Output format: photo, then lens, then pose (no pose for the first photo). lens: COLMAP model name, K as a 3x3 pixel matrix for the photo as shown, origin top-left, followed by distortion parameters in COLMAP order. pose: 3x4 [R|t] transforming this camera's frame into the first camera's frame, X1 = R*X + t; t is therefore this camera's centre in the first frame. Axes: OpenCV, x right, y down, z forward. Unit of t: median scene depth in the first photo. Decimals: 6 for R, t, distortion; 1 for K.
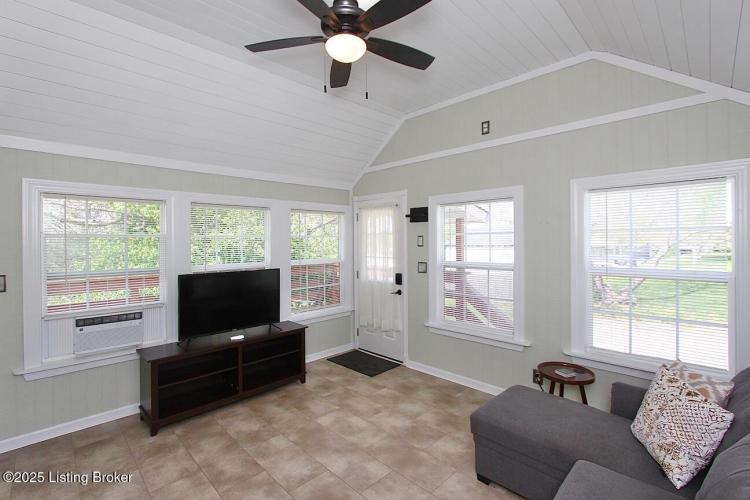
lens RADIAL K [[344.1, 0, 369.8], [0, 344.1, 241.3], [0, 0, 1]] dist [-0.003868, -0.000322]
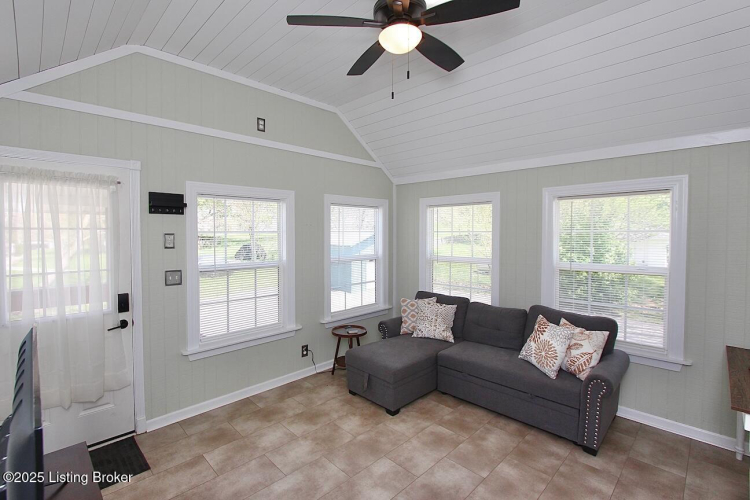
lens RADIAL K [[344.1, 0, 369.8], [0, 344.1, 241.3], [0, 0, 1]] dist [-0.003868, -0.000322]
pose [[0.004040, -0.015778, 0.999867, -0.651909], [0.003603, 0.999869, 0.015763, -0.010943], [-0.999985, 0.003539, 0.004097, 0.685745]]
